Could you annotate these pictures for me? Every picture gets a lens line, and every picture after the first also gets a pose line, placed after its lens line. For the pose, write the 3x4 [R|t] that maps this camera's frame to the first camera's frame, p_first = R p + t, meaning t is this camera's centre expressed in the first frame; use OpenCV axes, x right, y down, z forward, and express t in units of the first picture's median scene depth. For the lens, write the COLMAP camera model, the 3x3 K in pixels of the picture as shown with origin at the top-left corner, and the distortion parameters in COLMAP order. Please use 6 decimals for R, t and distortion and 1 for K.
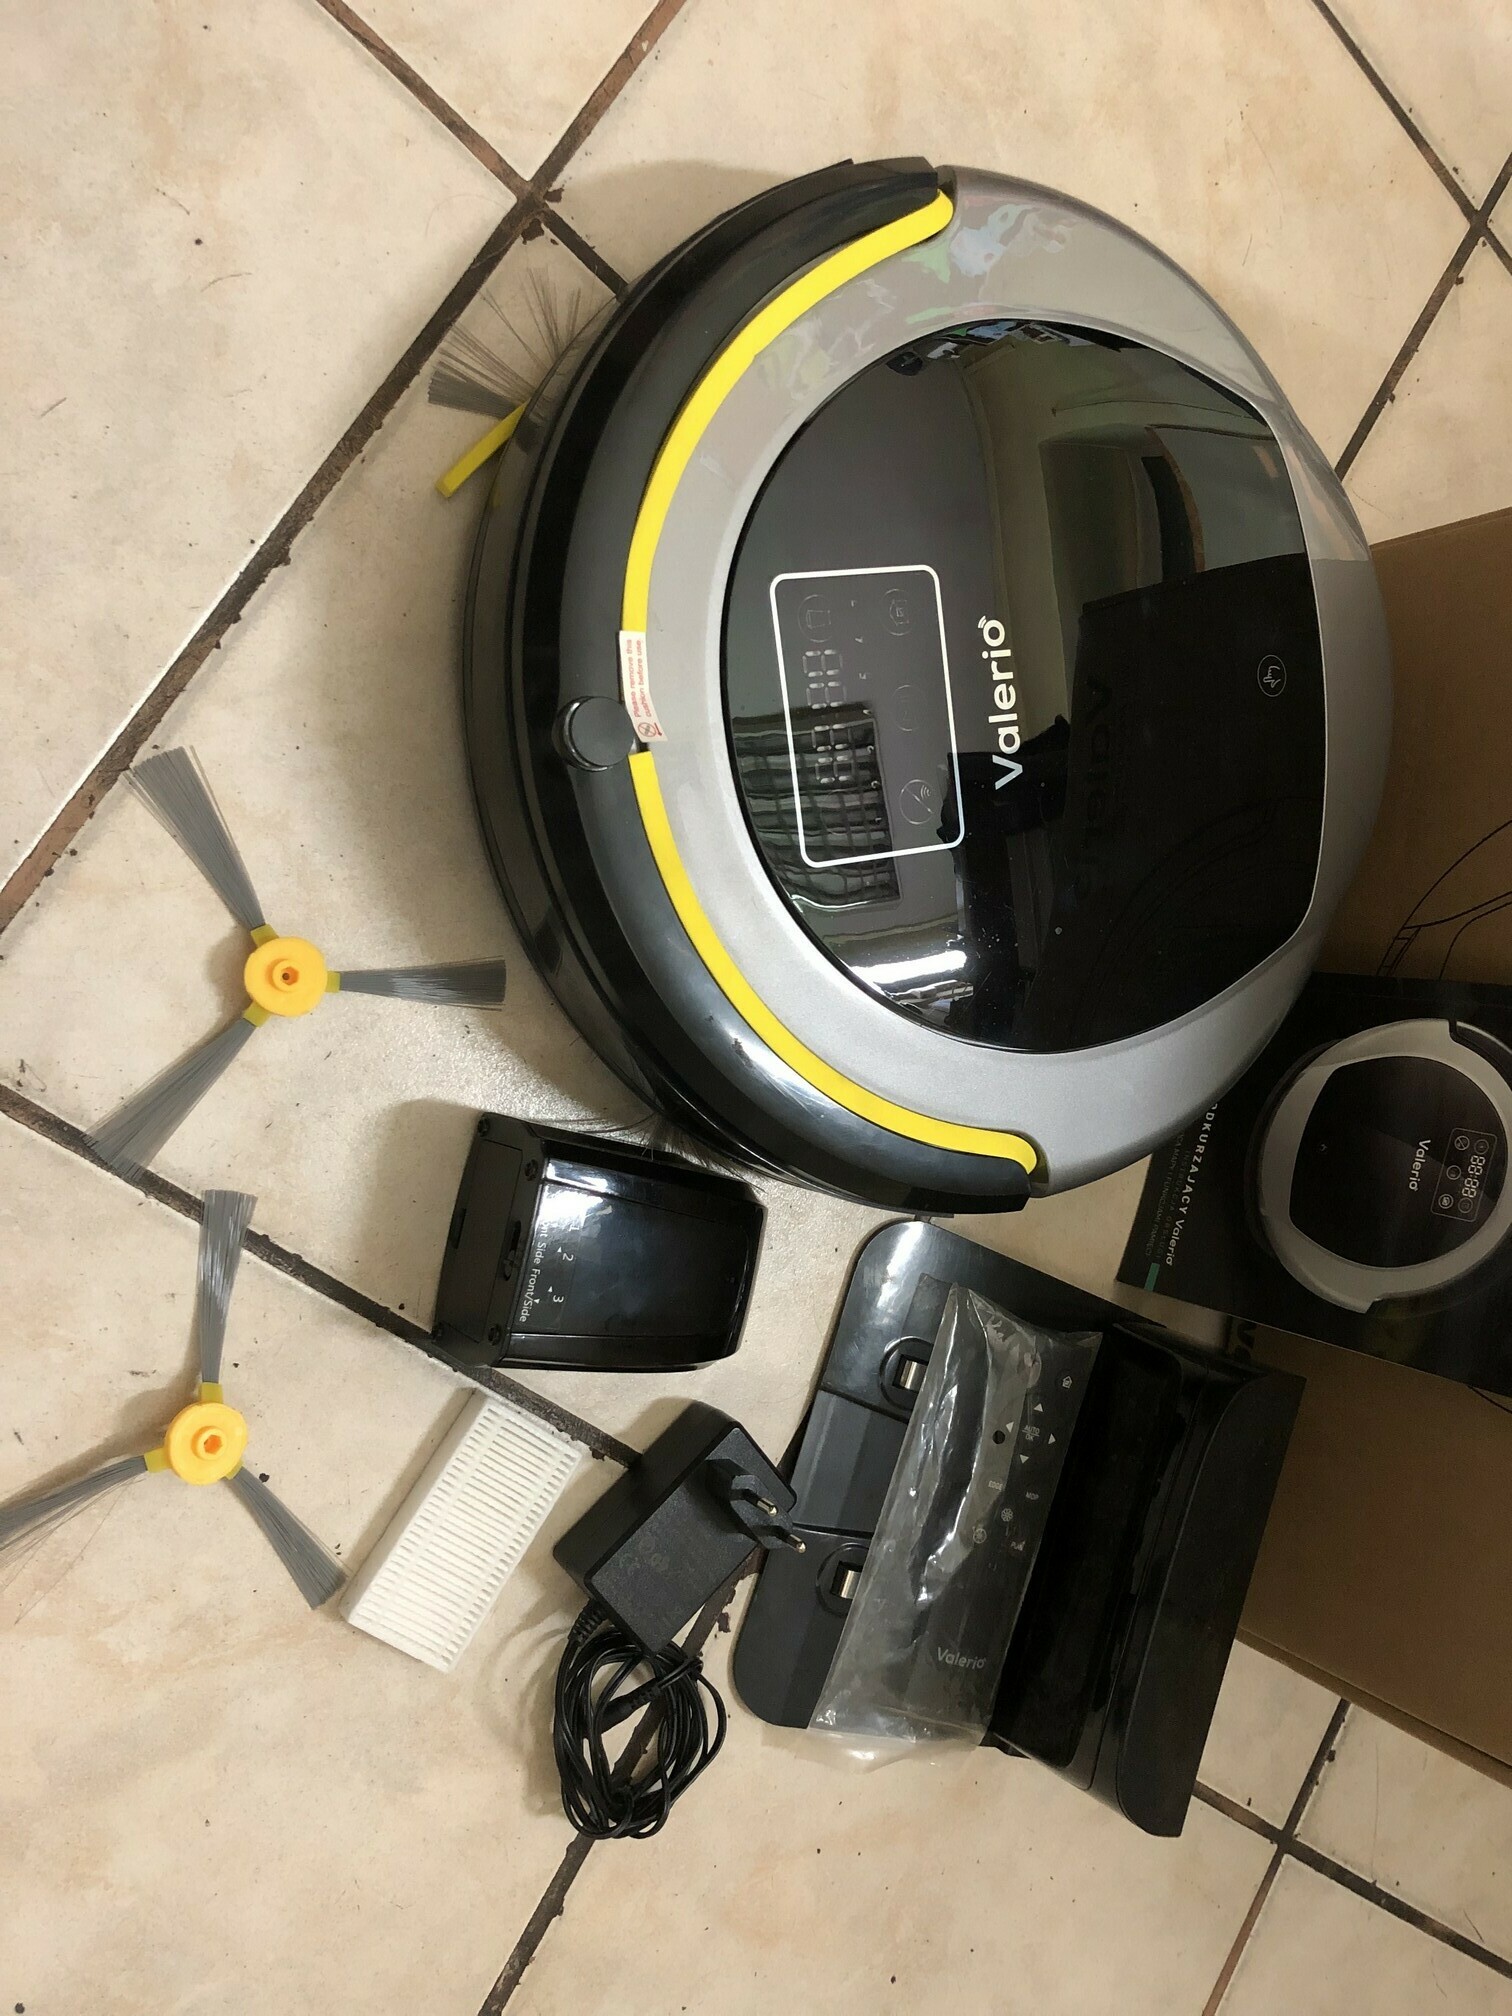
lens RADIAL K [[1629.3, 0, 748.1], [0, 1629.3, 1008.8], [0, 0, 1]] dist [0.046644, -0.054535]
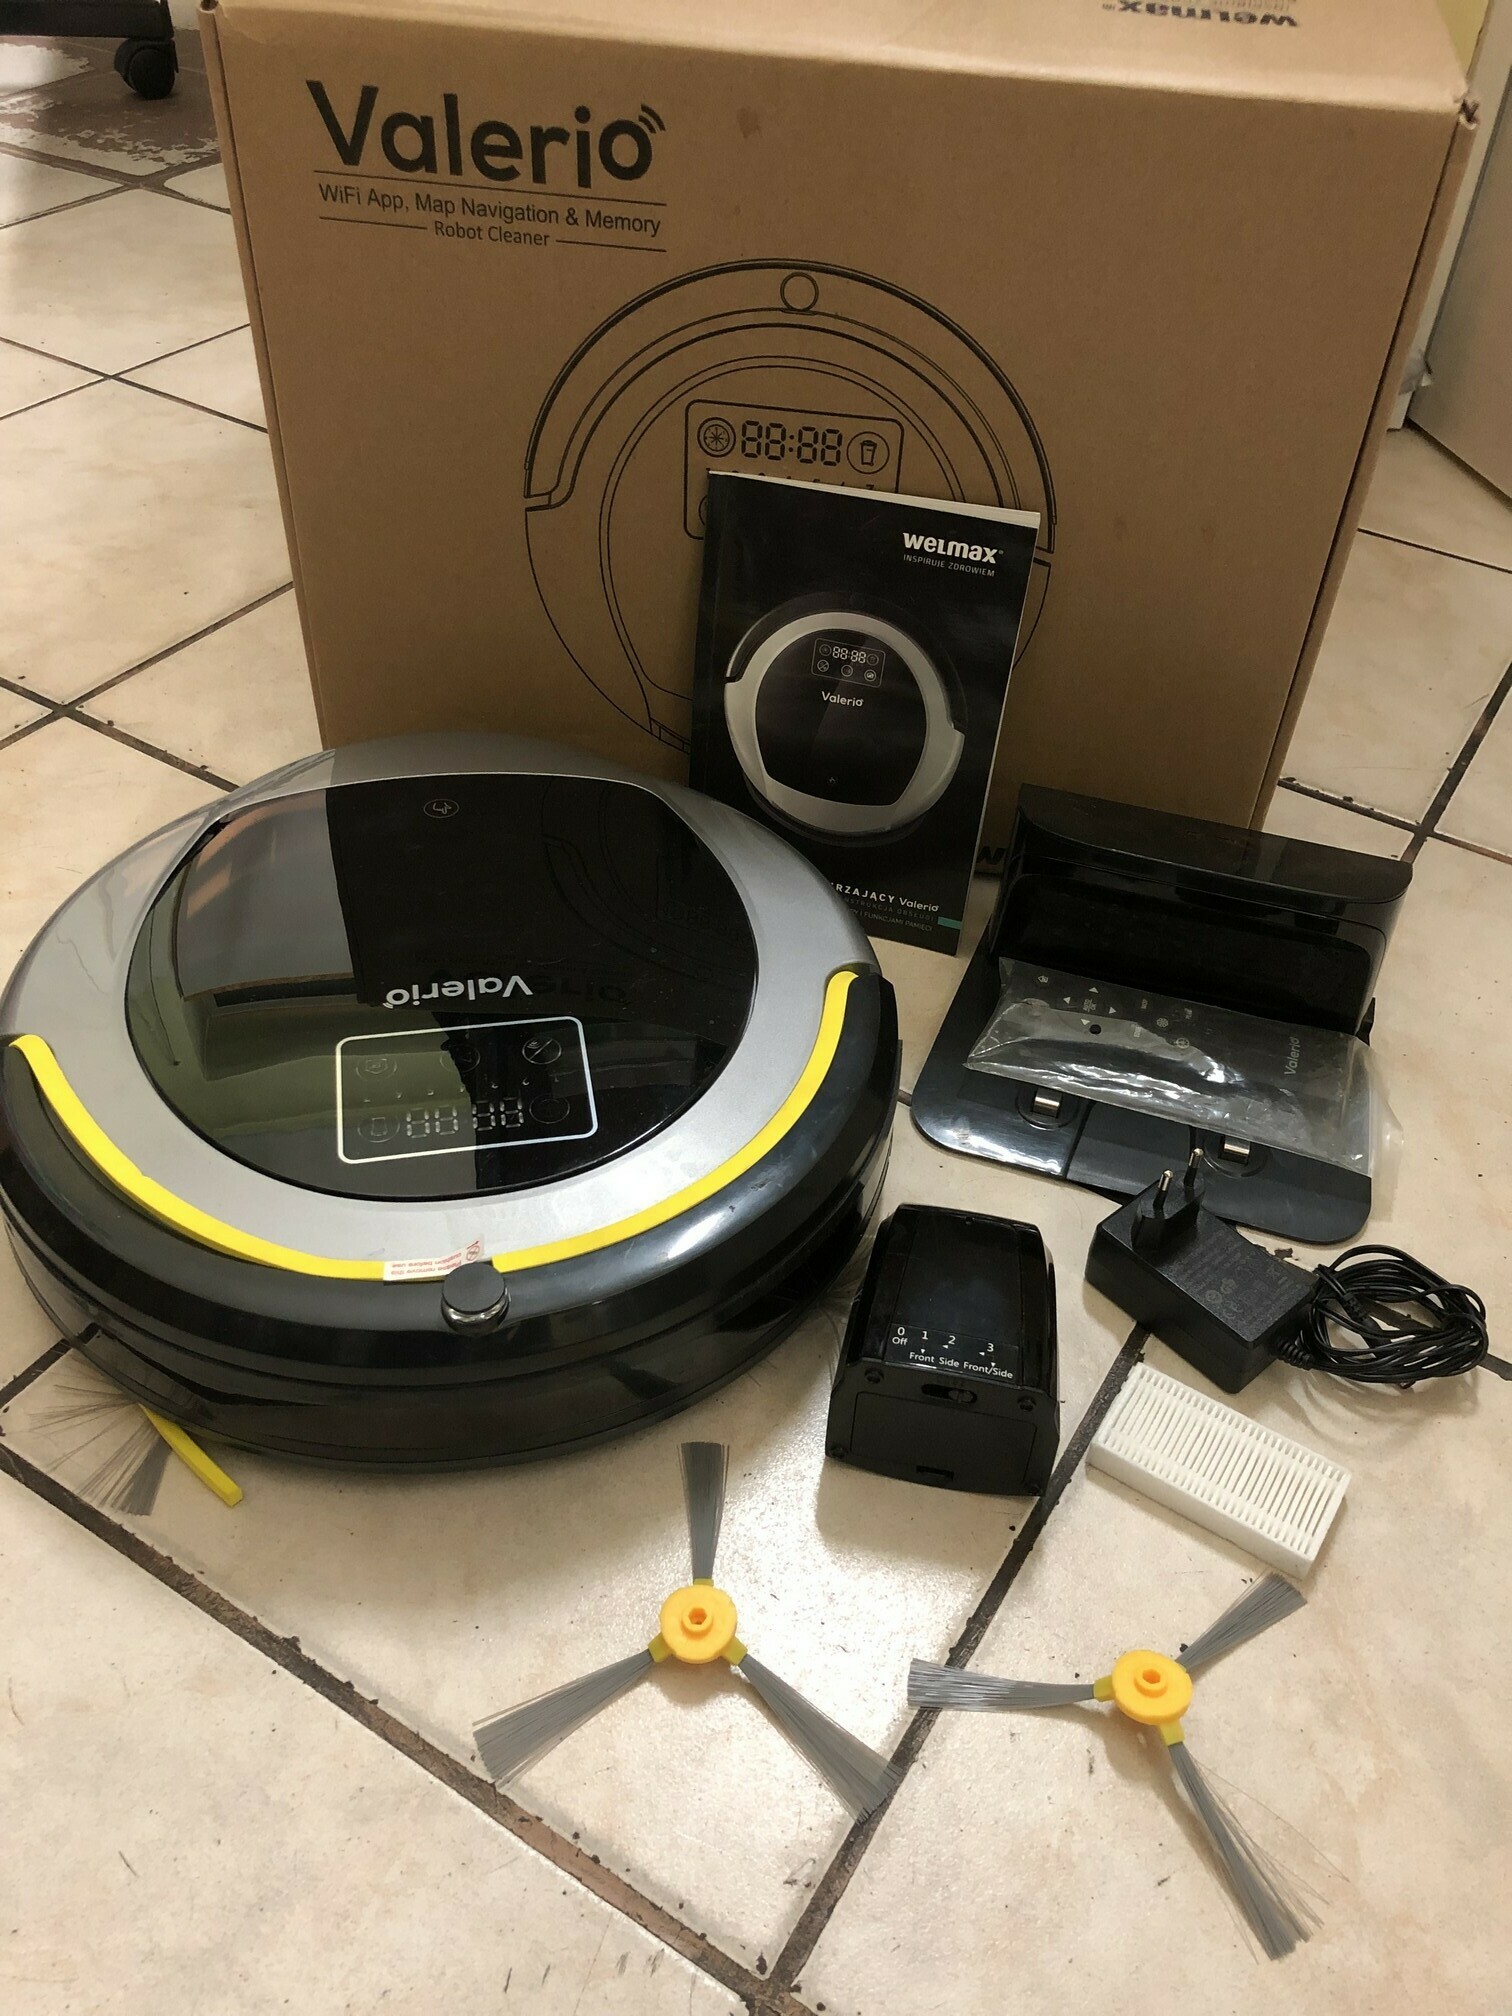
lens RADIAL K [[1629.3, 0, 748.1], [0, 1629.3, 1008.8], [0, 0, 1]] dist [0.046644, -0.054535]
pose [[-0.019977, -0.947166, 0.320122, -0.232570], [0.999767, -0.016291, 0.014188, 0.003342], [-0.008223, 0.320331, 0.947270, -0.102383]]
